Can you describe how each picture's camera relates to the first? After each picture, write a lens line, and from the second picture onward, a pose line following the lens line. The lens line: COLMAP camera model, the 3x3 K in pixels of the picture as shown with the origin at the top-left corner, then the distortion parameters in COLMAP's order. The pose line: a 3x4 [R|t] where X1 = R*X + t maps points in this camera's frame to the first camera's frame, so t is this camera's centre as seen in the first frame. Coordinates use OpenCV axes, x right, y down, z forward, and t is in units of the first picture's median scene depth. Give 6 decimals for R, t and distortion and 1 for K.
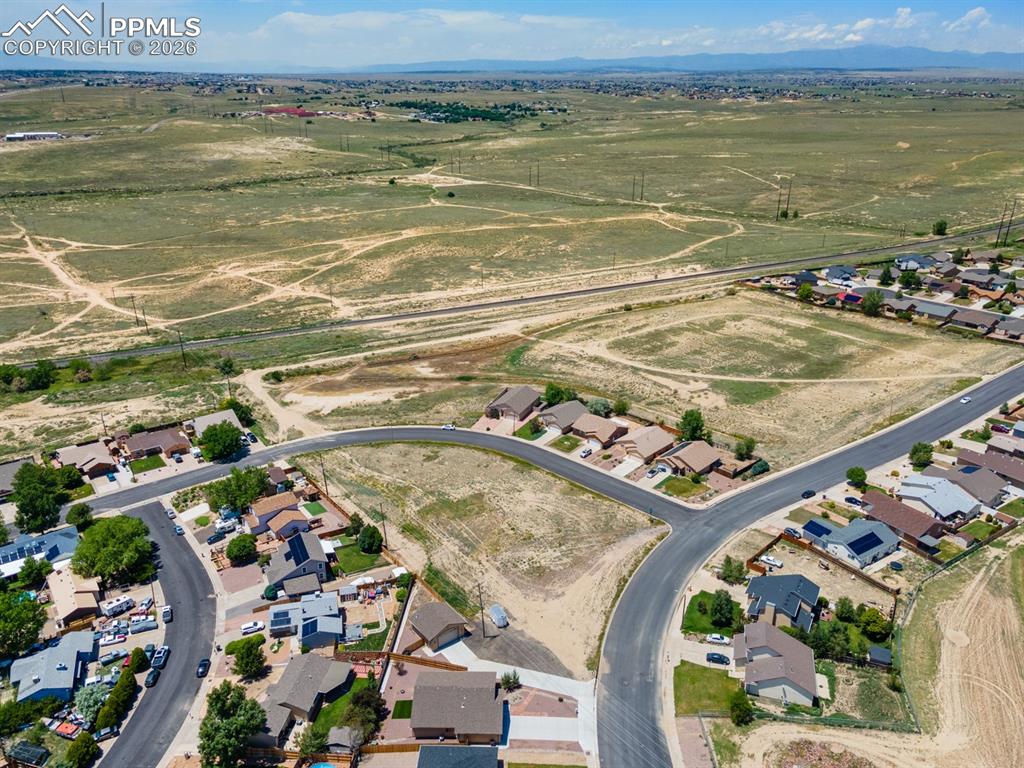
lens RADIAL K [[760.5, 0, 519.4], [0, 760.5, 379.2], [0, 0, 1]] dist [0.032819, 0.014707]
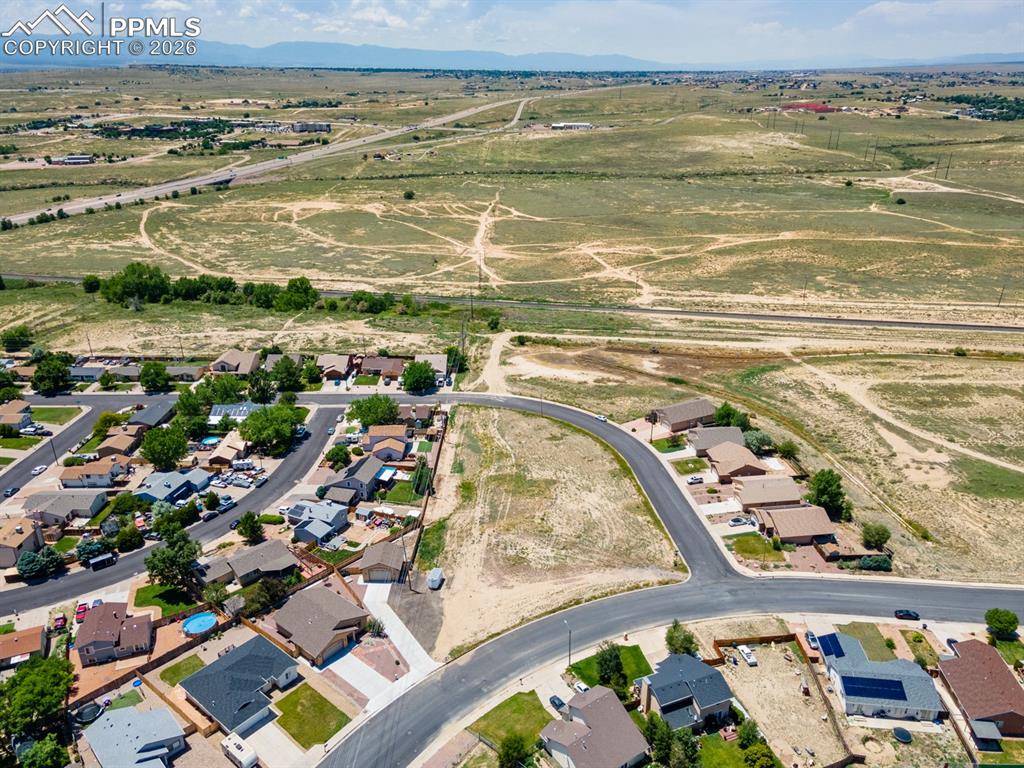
lens RADIAL K [[760.5, 0, 519.4], [0, 760.5, 379.2], [0, 0, 1]] dist [0.032819, 0.014707]
pose [[0.784141, 0.227568, -0.577352, 0.393354], [-0.225255, 0.971261, 0.076896, -0.039135], [0.578258, 0.069754, 0.812867, 0.130628]]
